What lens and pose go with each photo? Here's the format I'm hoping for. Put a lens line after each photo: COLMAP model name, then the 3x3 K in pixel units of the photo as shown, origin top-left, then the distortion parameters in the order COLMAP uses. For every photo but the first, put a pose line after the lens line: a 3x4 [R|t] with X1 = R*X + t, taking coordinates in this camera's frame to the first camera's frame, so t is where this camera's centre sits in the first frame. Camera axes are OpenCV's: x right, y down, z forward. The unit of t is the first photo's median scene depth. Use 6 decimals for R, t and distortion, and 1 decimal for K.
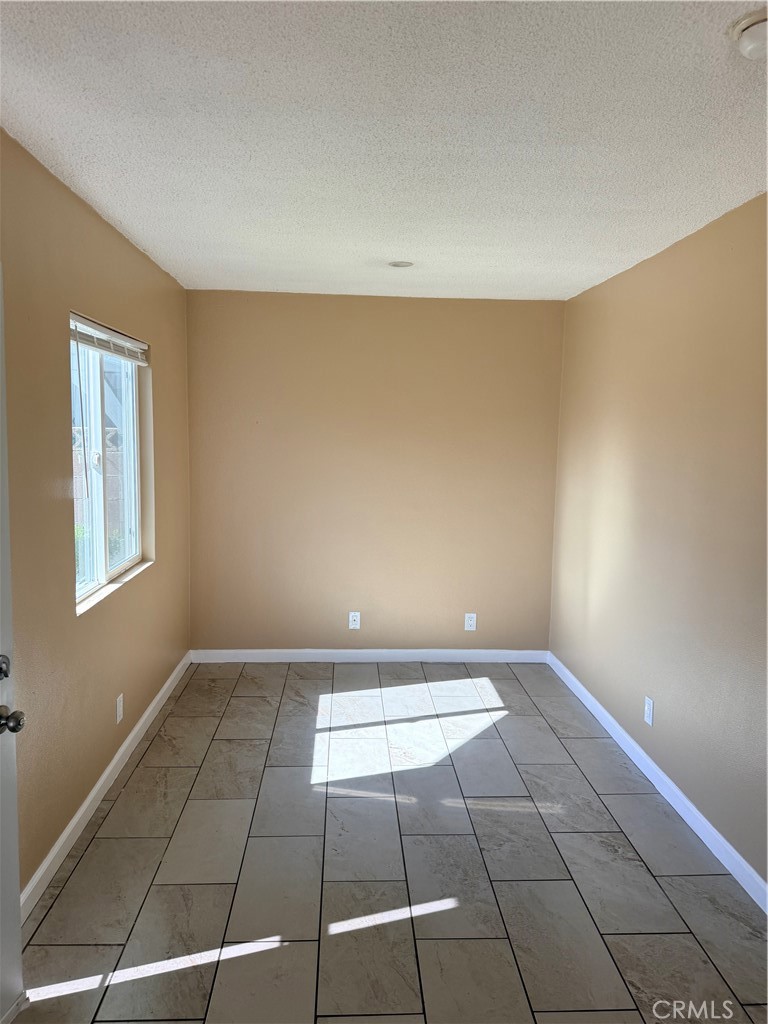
lens RADIAL K [[711.3, 0, 383.7], [0, 711.3, 512.9], [0, 0, 1]] dist [0.016316, -0.027560]
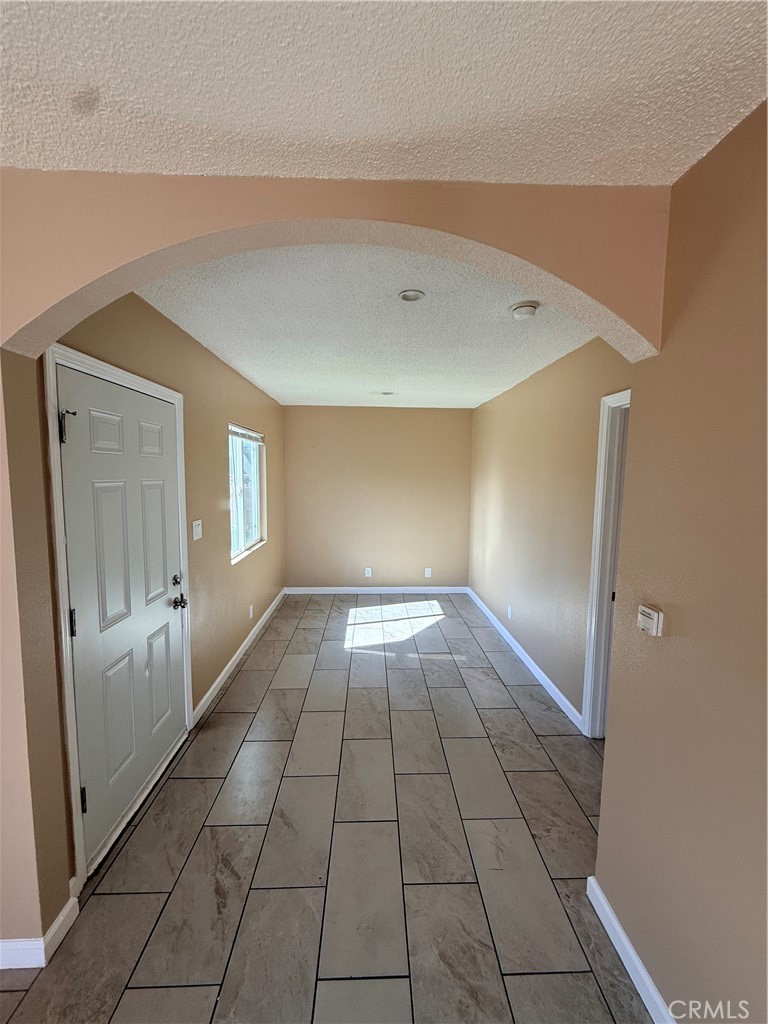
lens RADIAL K [[409.8, 0, 385.4], [0, 409.8, 510.5], [0, 0, 1]] dist [-0.003682, -0.000237]
pose [[0.999753, -0.009417, -0.020133, 0.041058], [0.008926, 0.999665, -0.024302, 0.014086], [0.020355, 0.024116, 0.999502, -0.170854]]
